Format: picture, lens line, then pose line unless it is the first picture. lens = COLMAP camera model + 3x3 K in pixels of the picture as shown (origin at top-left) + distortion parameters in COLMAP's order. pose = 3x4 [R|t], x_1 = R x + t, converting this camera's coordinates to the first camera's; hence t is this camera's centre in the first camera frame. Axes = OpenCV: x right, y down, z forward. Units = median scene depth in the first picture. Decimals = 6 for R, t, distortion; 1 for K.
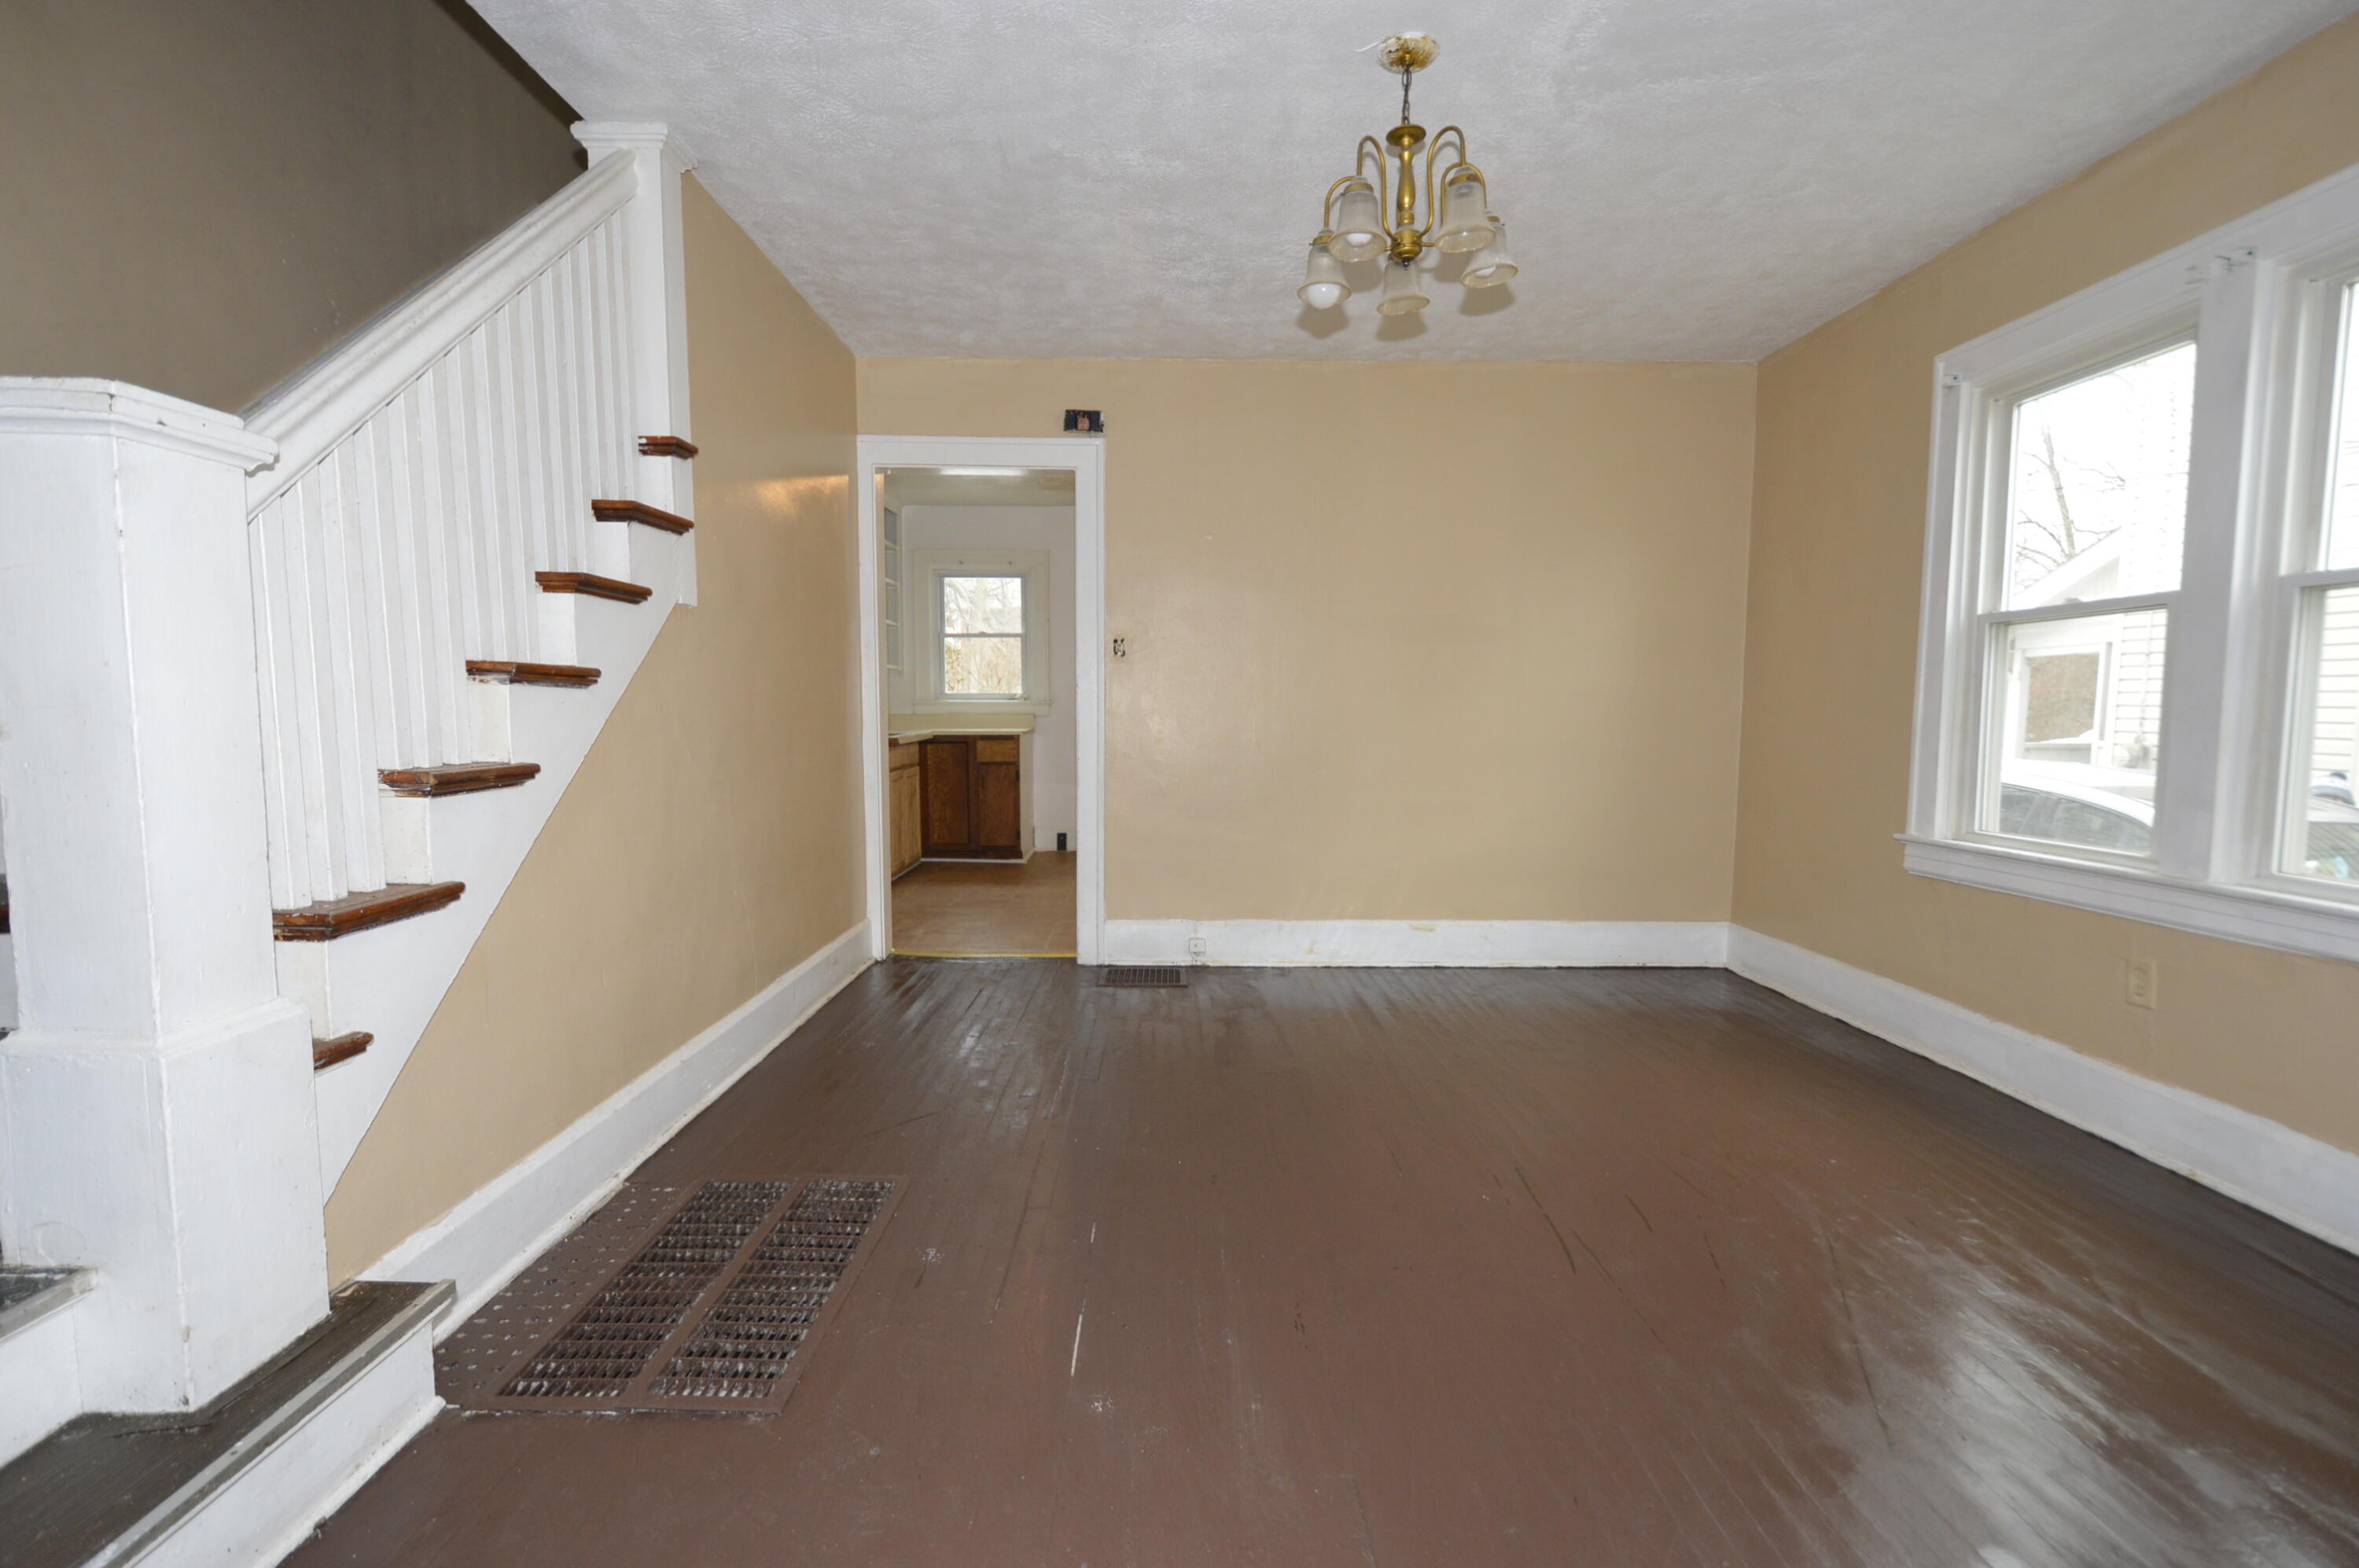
lens RADIAL K [[1049.9, 0, 1174.4], [0, 1049.9, 798.8], [0, 0, 1]] dist [0.011580, -0.012535]
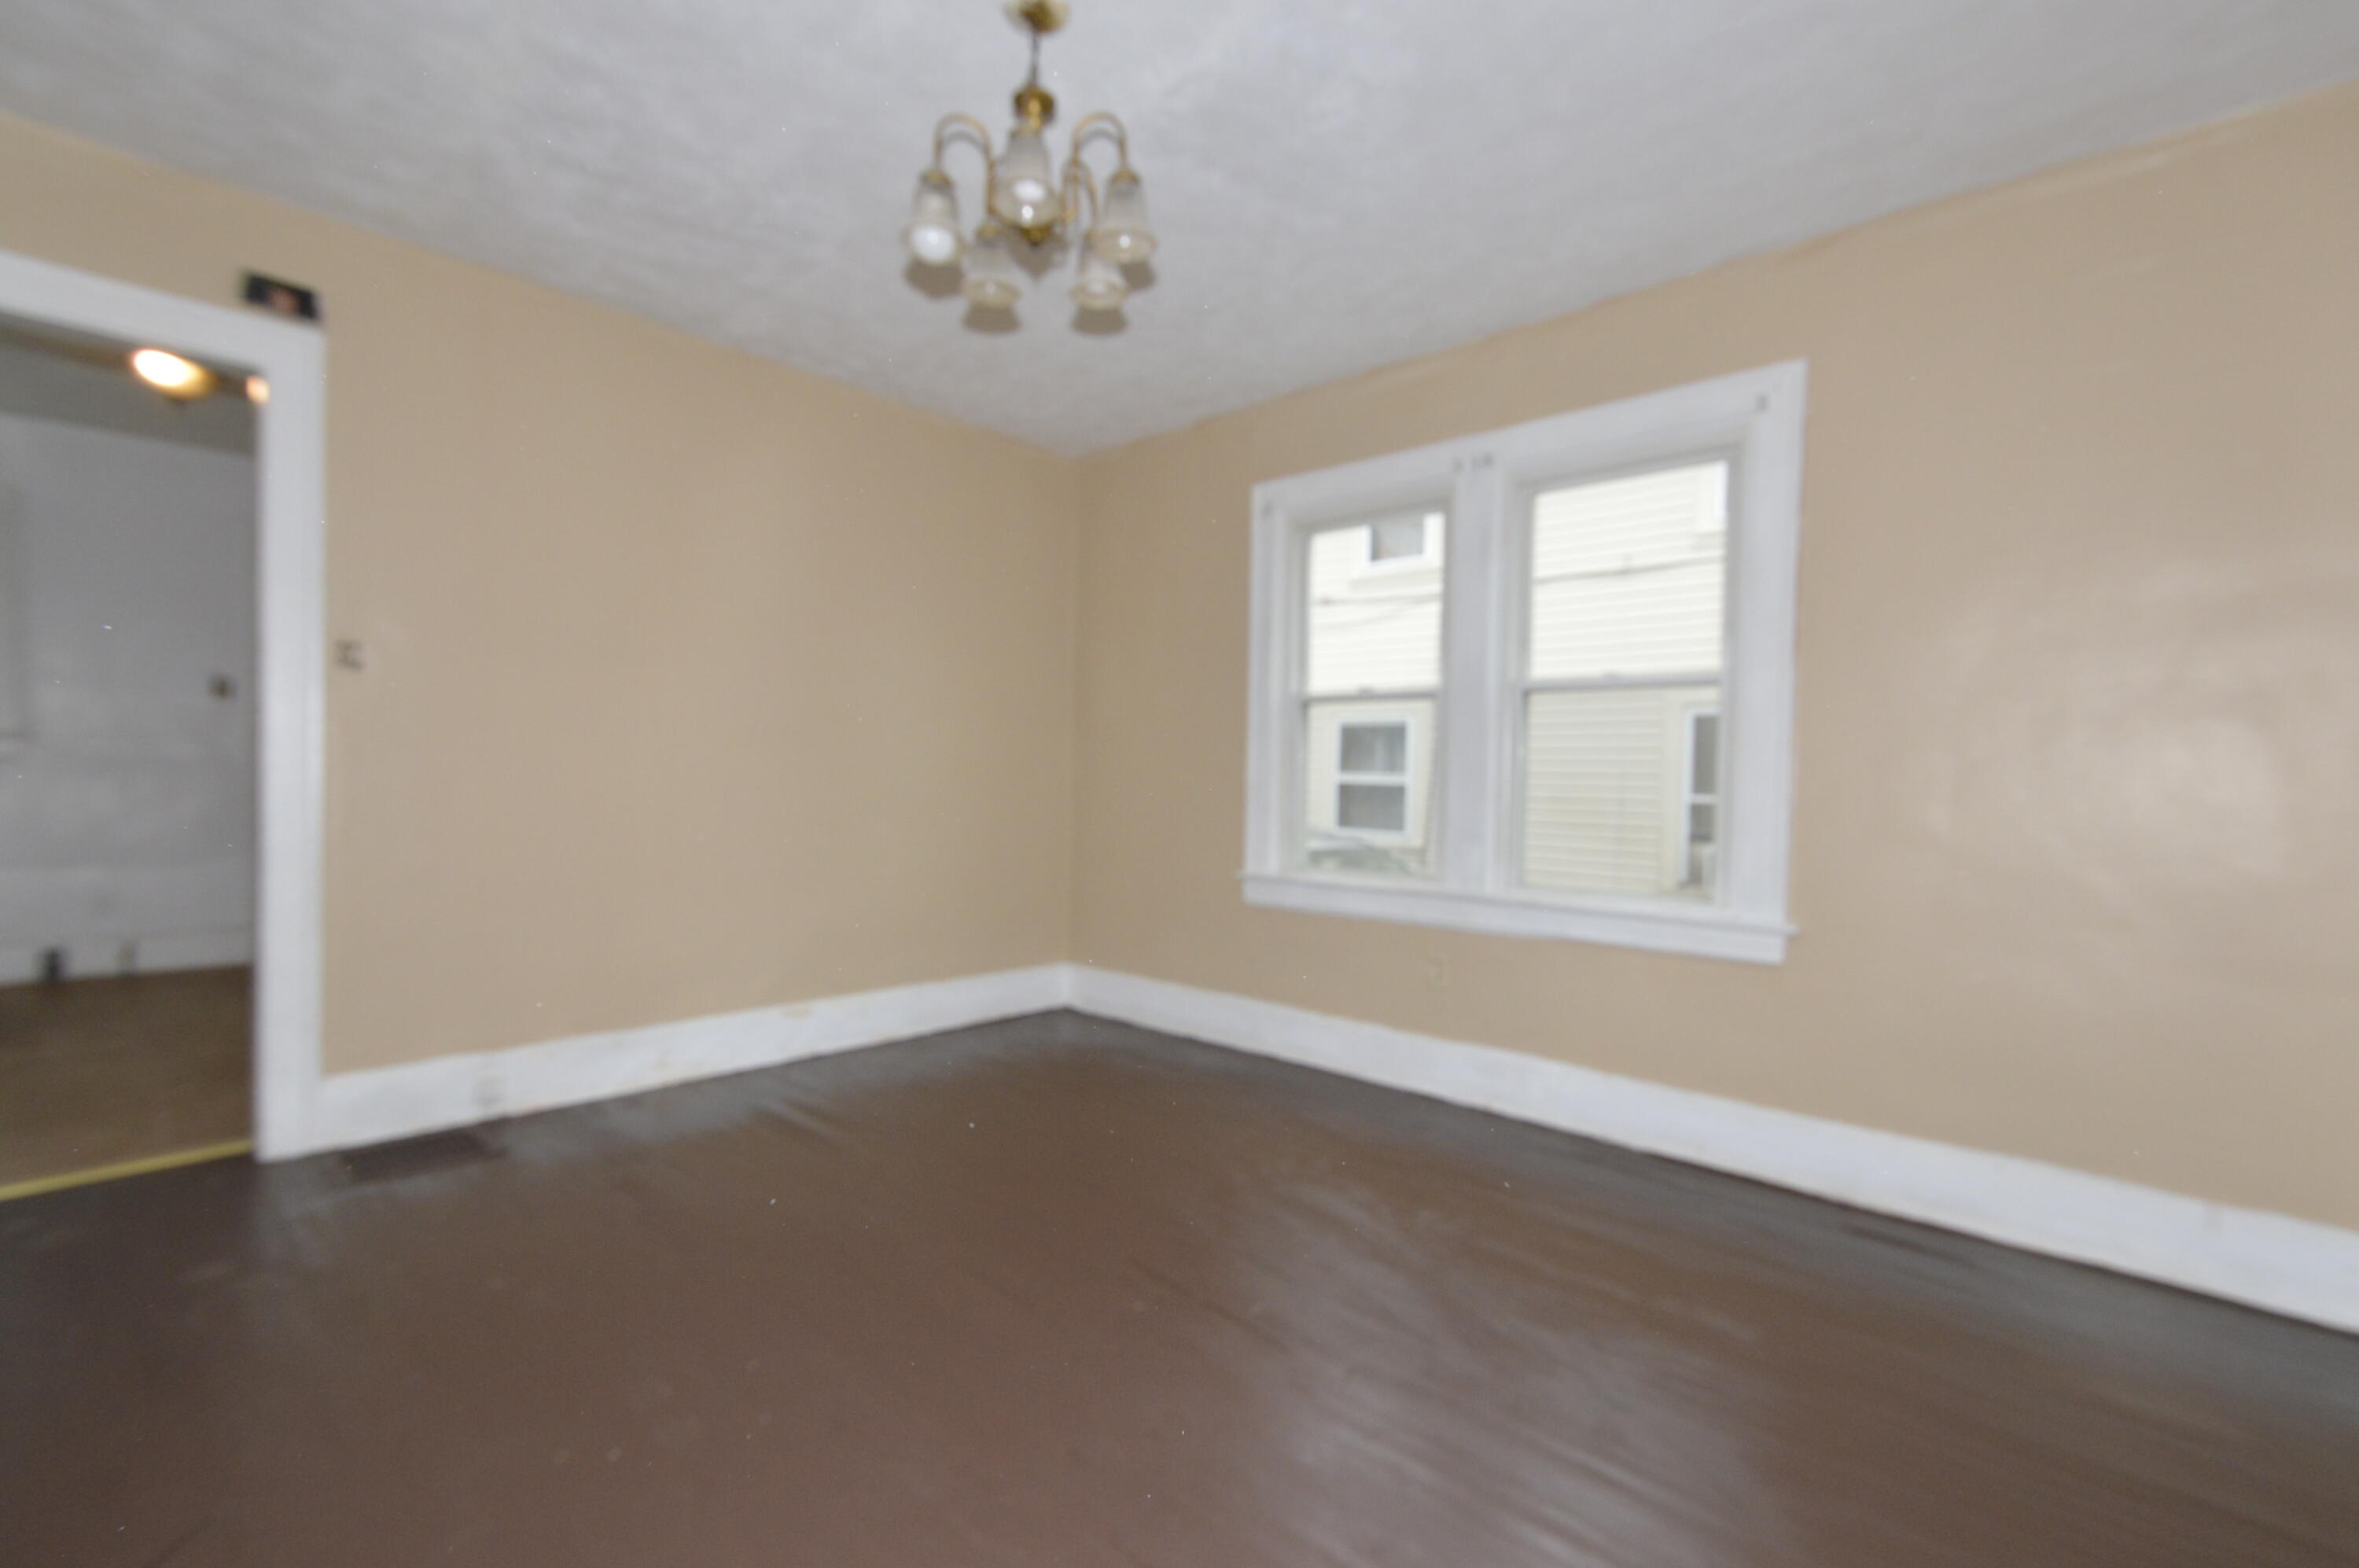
lens RADIAL K [[1022.9, 0, 1179.5], [0, 1022.9, 784.0], [0, 0, 1]] dist [0.015368, -0.010794]
pose [[0.685891, 0.002520, 0.727700, -0.171618], [0.041729, 0.998212, -0.042788, -0.015593], [-0.726507, 0.059714, 0.684559, 0.202159]]
